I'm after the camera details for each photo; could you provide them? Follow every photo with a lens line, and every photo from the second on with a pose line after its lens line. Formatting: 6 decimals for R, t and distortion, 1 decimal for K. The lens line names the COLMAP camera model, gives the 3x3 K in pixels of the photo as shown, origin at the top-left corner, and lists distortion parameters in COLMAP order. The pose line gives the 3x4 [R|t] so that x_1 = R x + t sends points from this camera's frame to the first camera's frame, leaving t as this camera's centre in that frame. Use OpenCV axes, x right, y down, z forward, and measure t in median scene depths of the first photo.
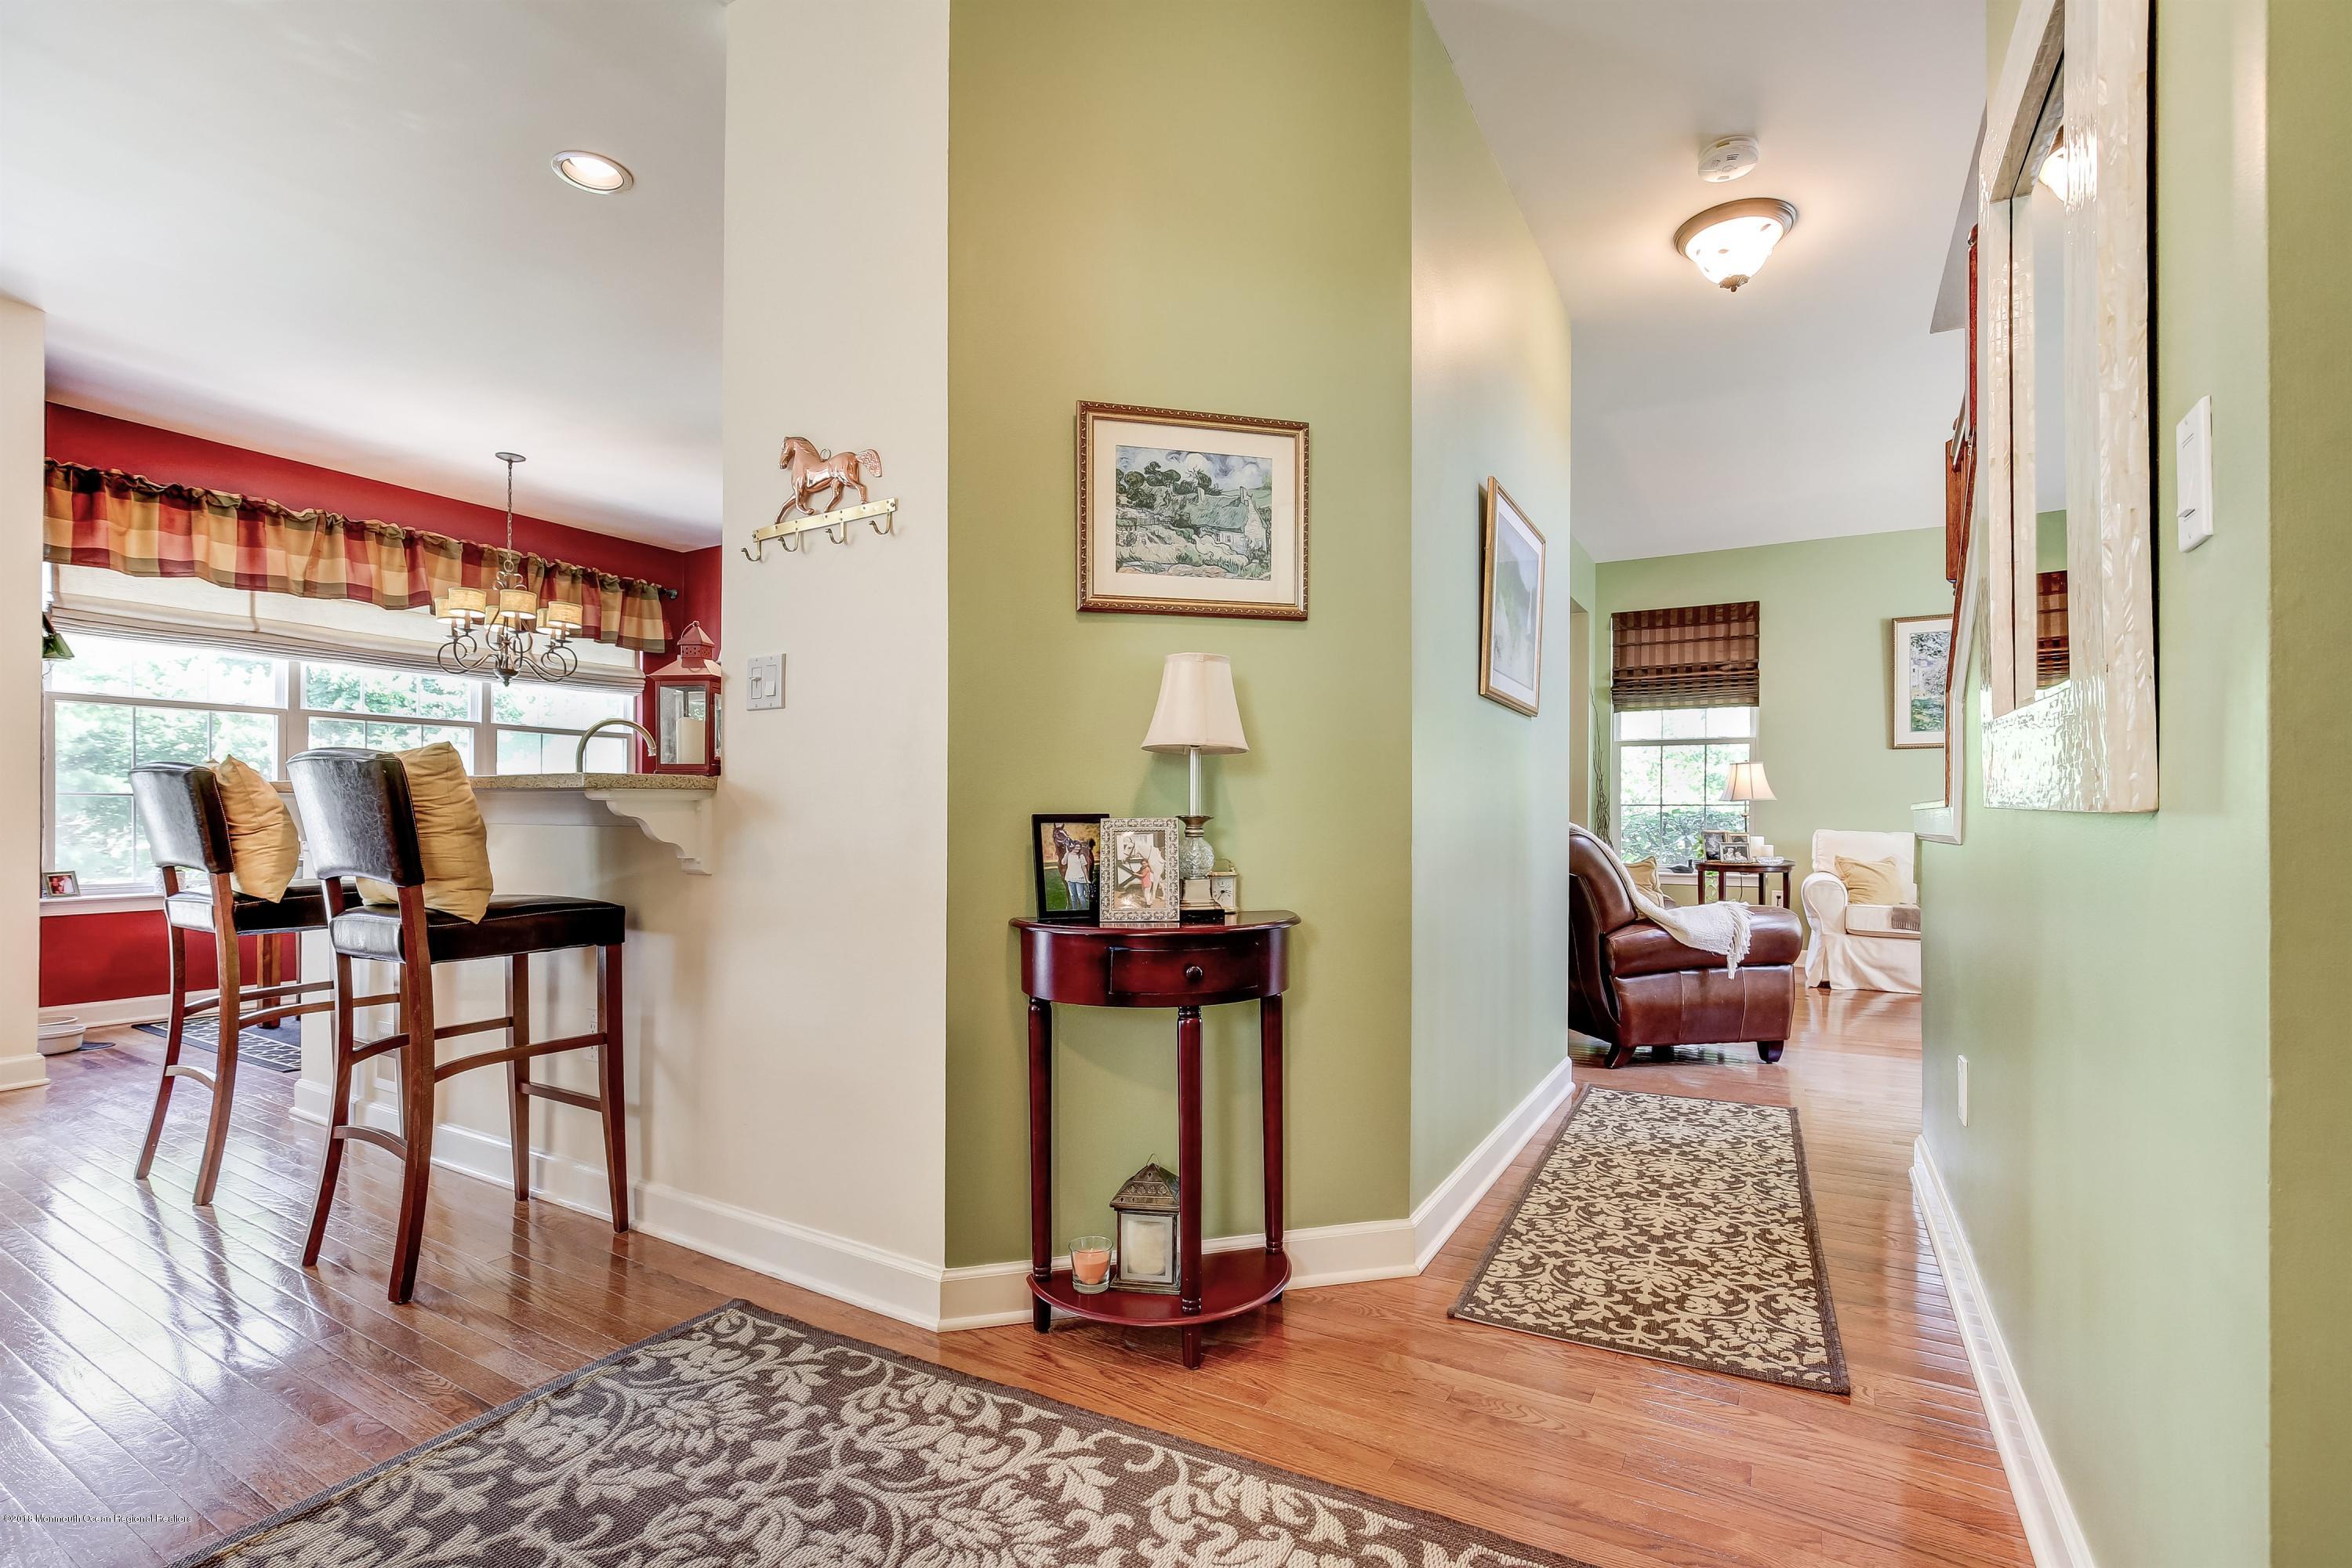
lens RADIAL K [[1071.9, 0, 1184.6], [0, 1071.9, 803.5], [0, 0, 1]] dist [-0.023152, 0.002745]
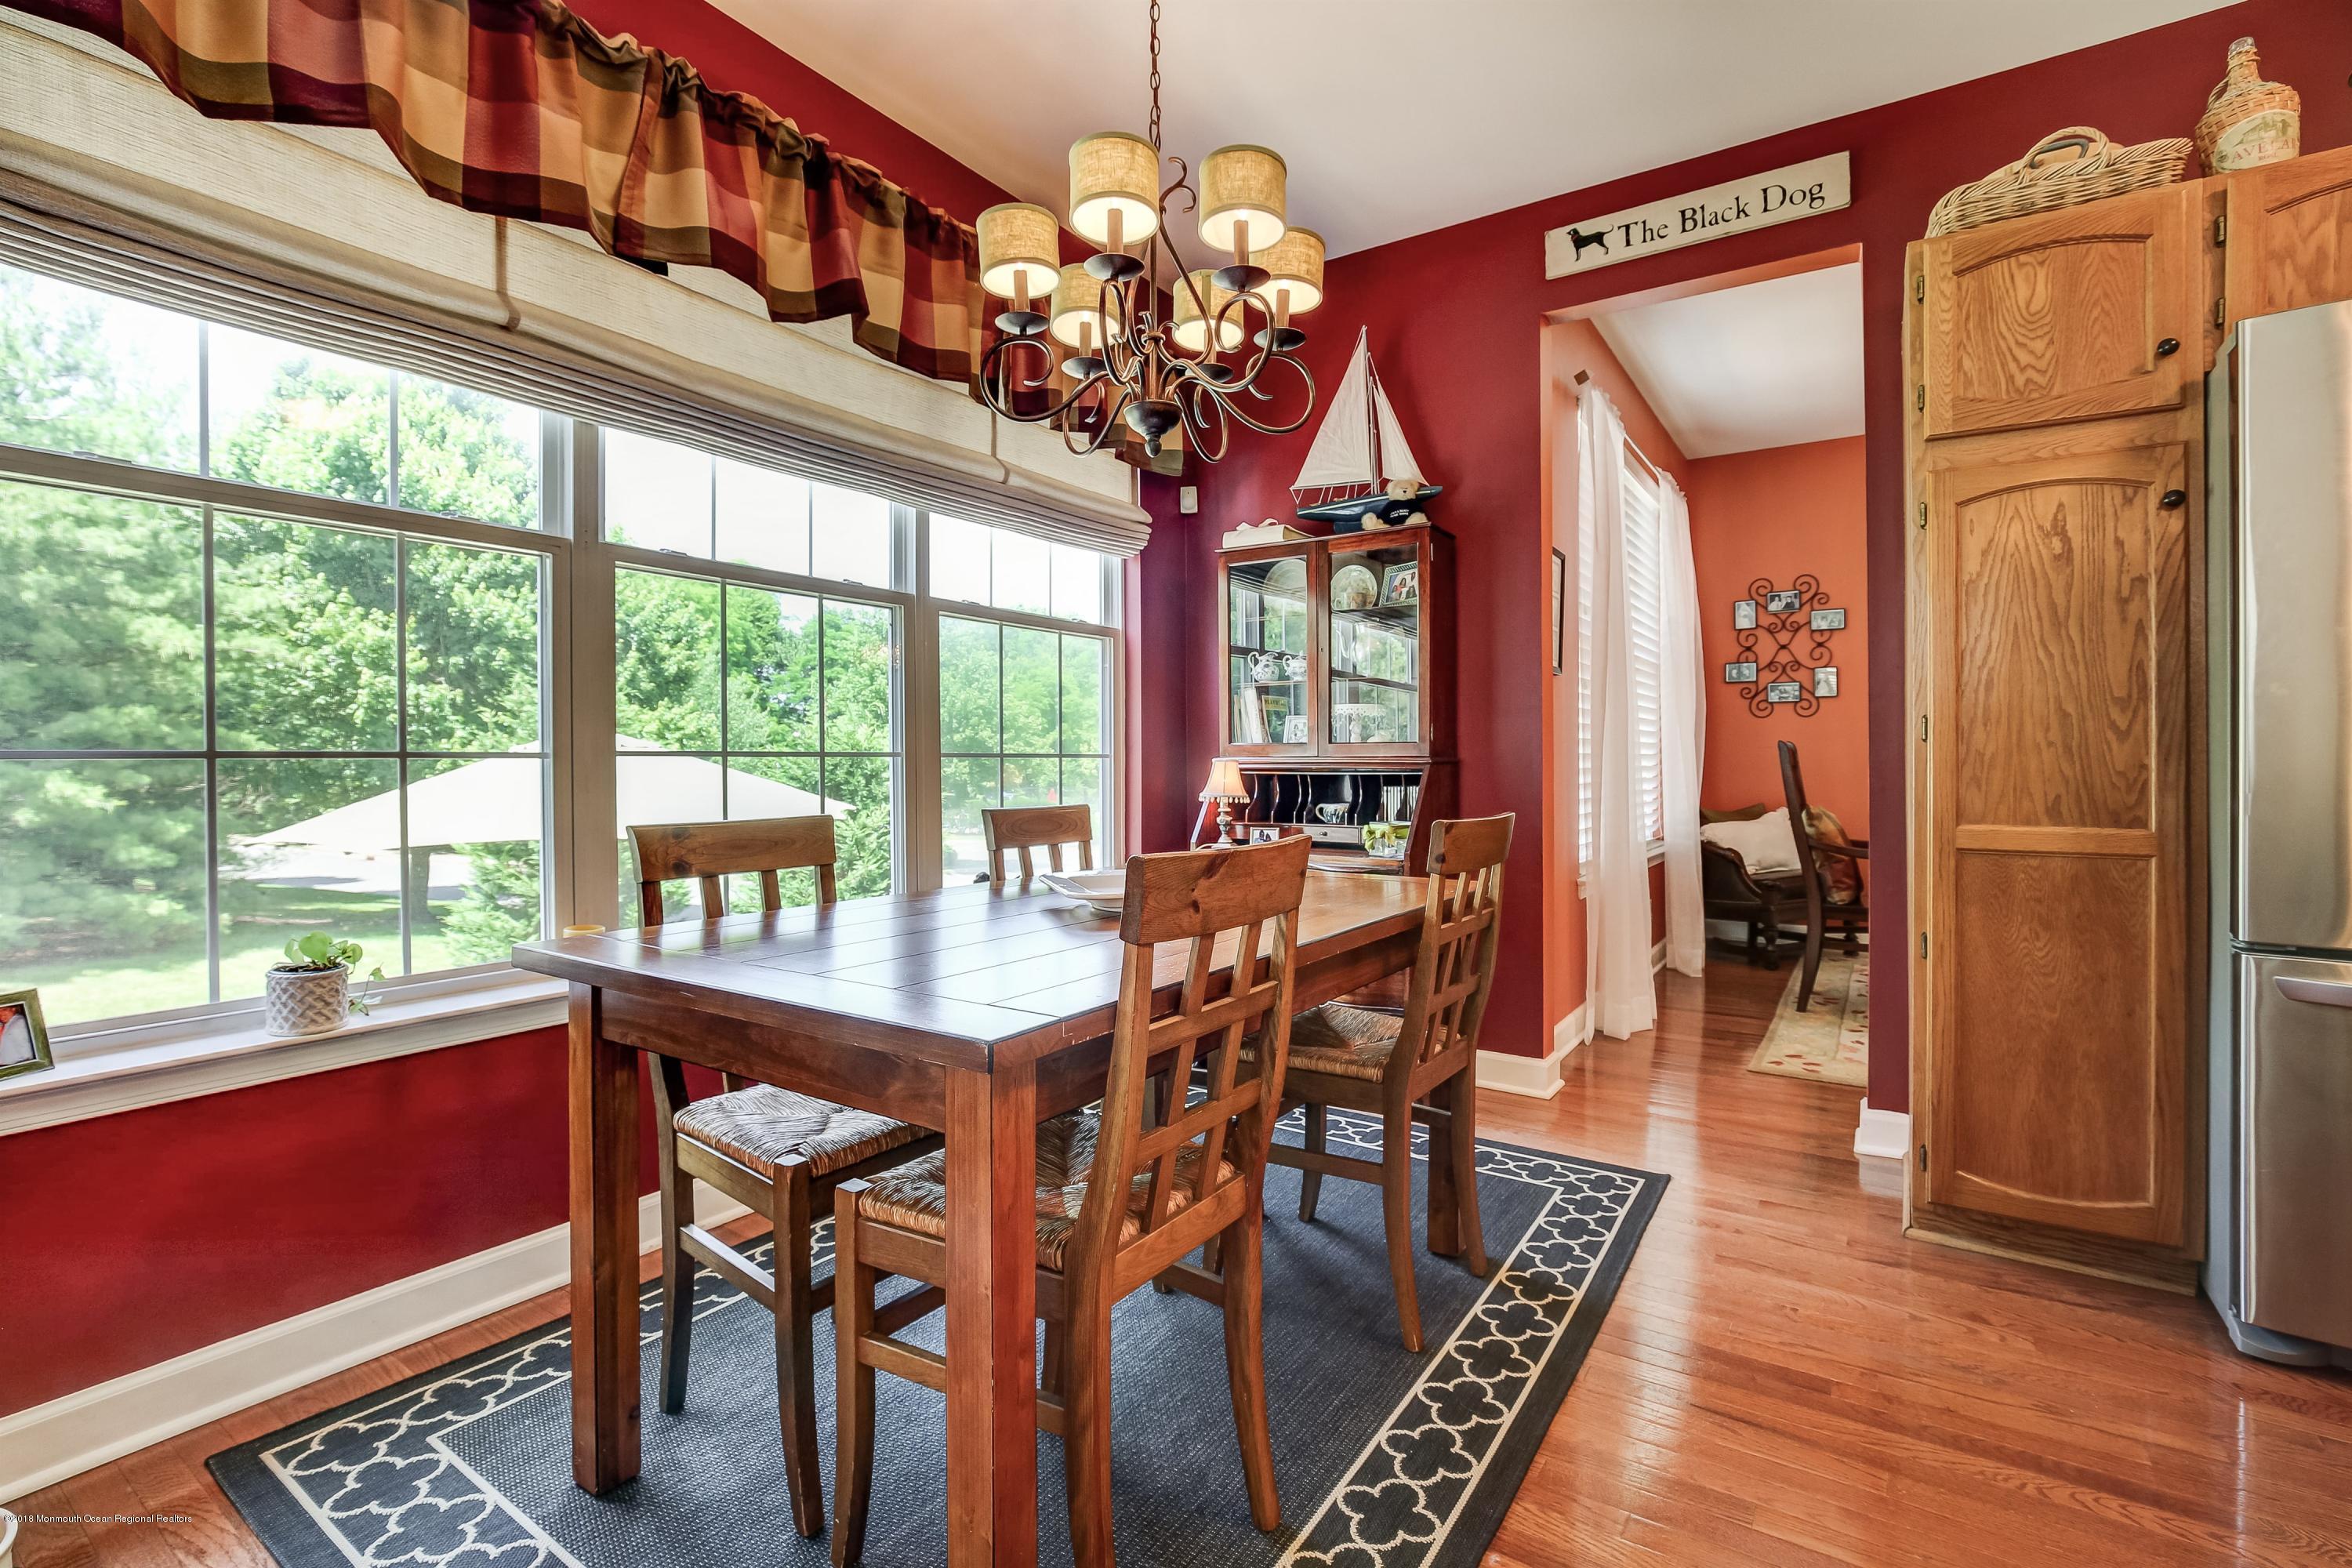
lens RADIAL K [[1071.9, 0, 1182.2], [0, 1071.9, 757.8], [0, 0, 1]] dist [-0.023152, 0.002745]
pose [[0.997329, -0.008155, -0.072581, -0.629073], [0.008332, 0.999963, 0.002137, -0.004154], [0.072561, -0.002736, 0.997360, 0.651336]]
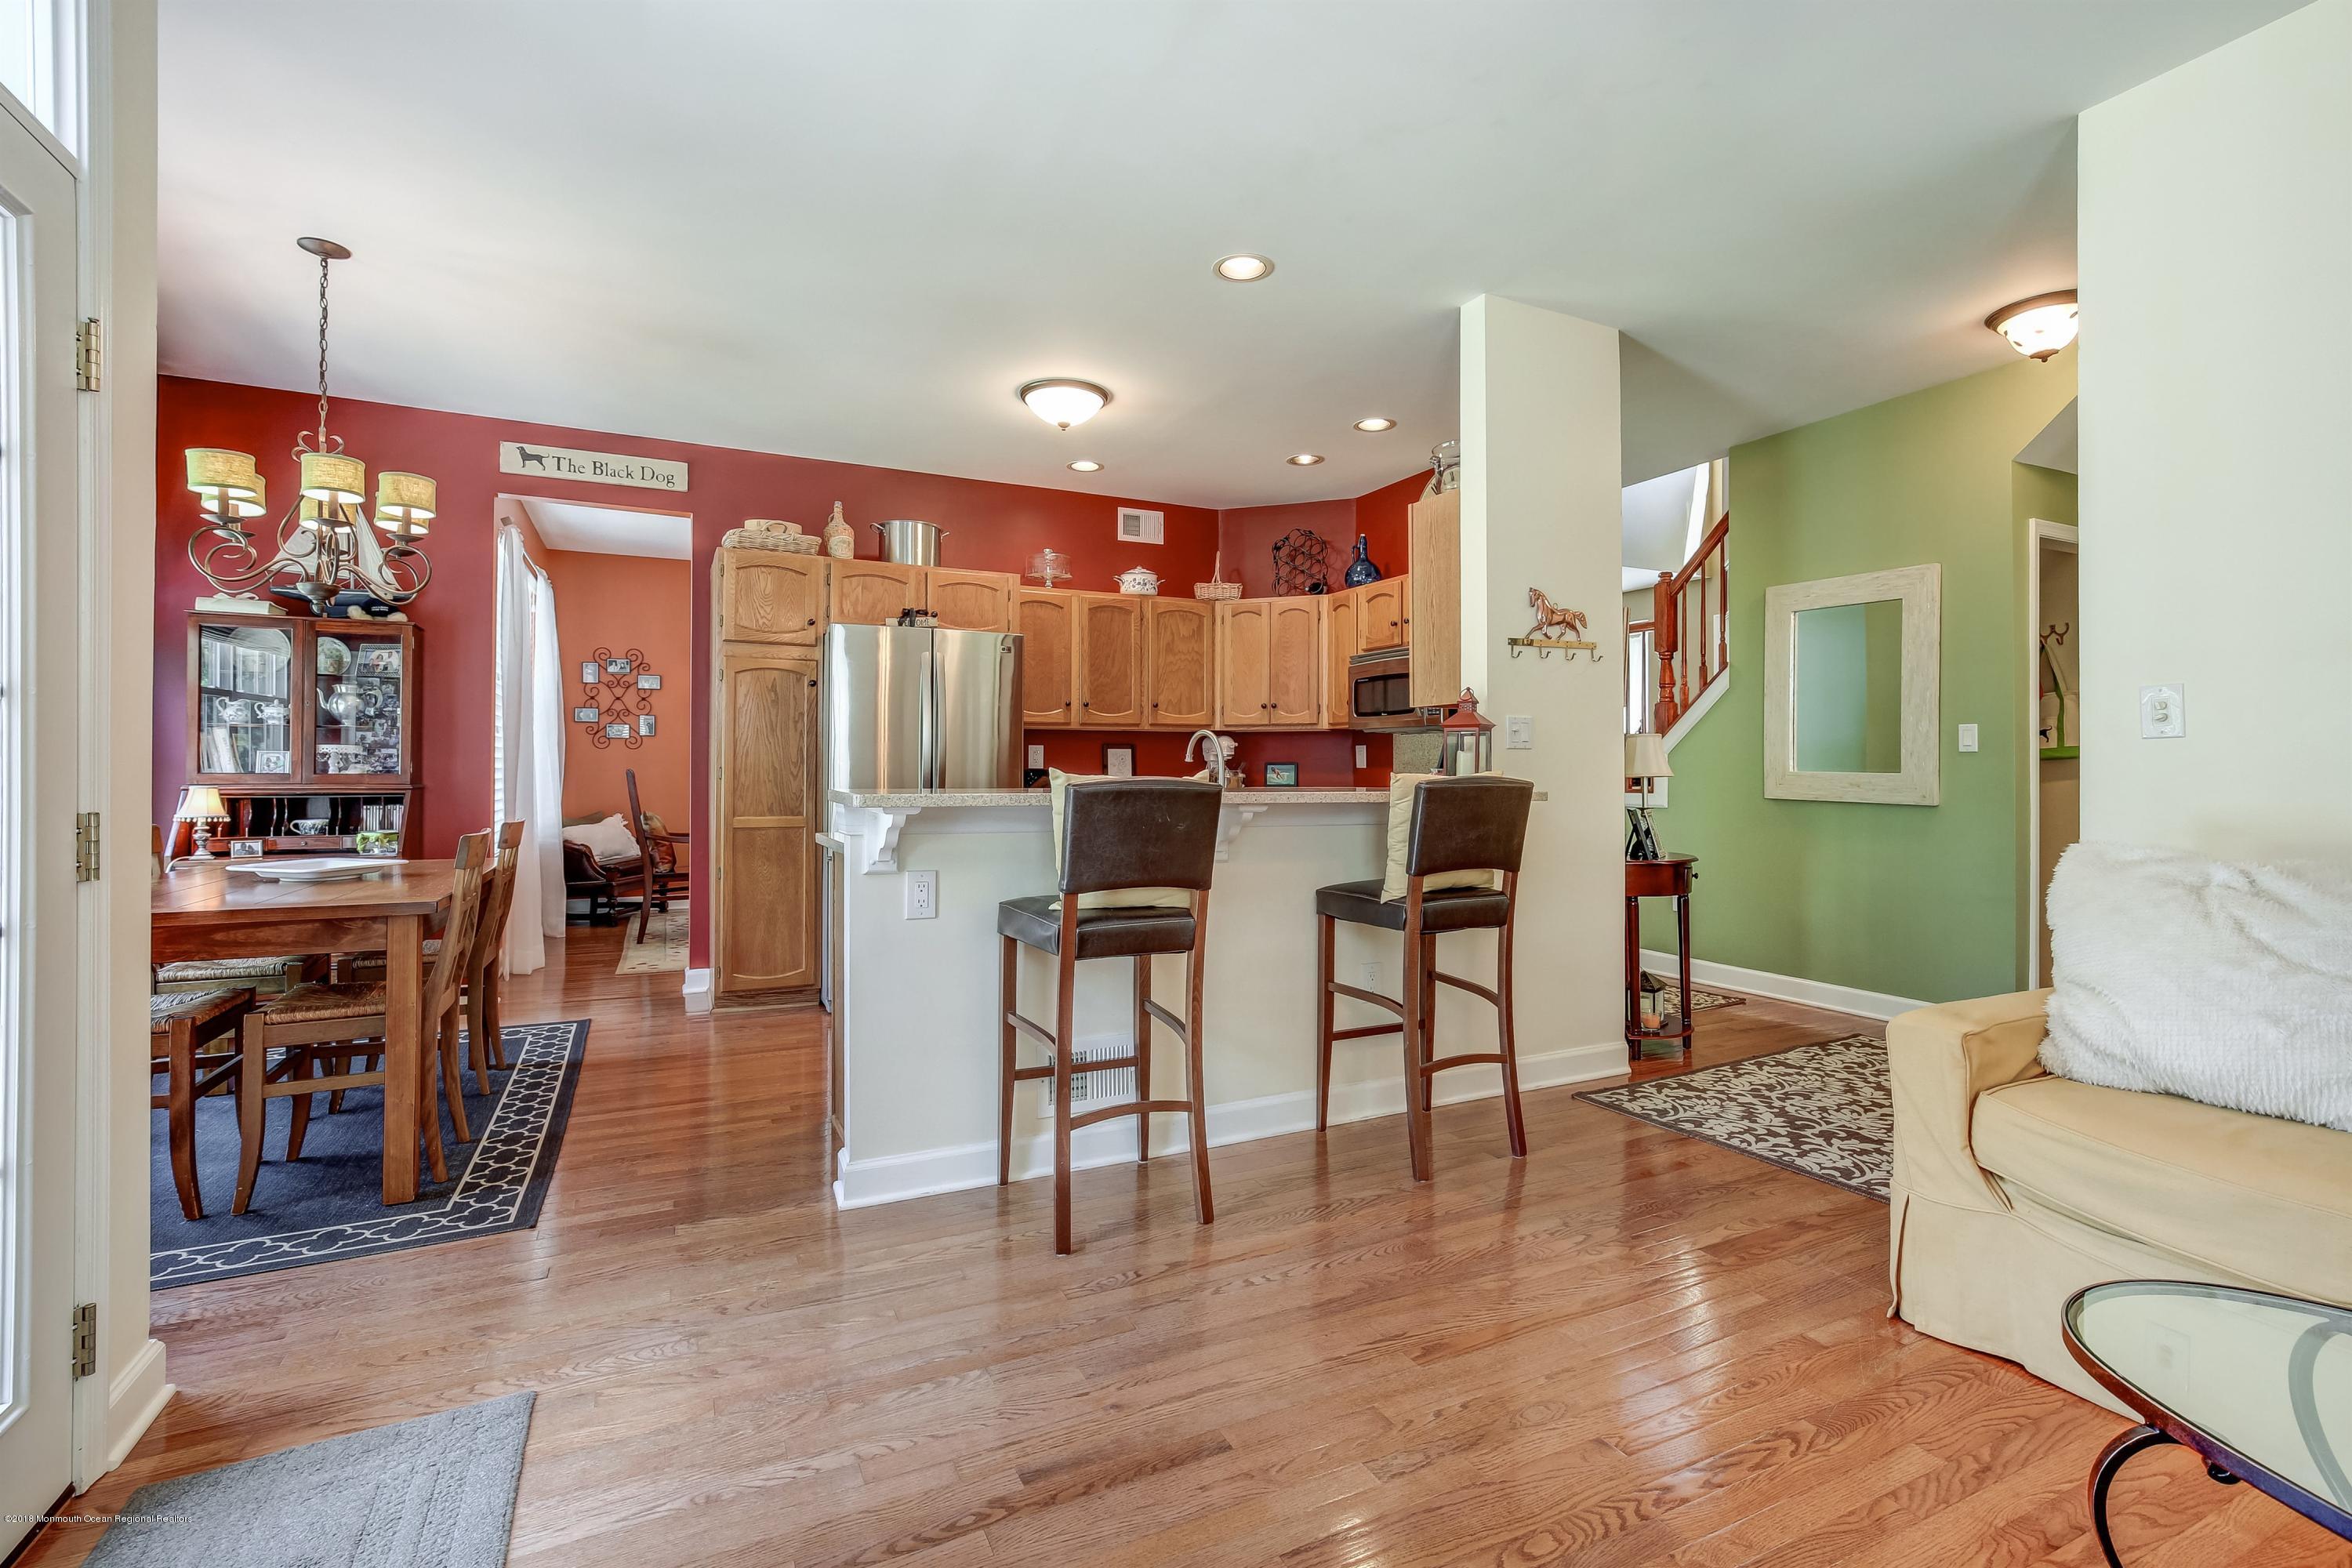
lens RADIAL K [[1071.9, 0, 1193.4], [0, 1071.9, 766.5], [0, 0, 1]] dist [-0.023152, 0.002745]
pose [[0.560820, -0.000549, 0.827937, -0.904213], [-0.004831, 0.999981, 0.003936, -0.024513], [-0.827924, -0.006207, 0.560807, 0.230380]]
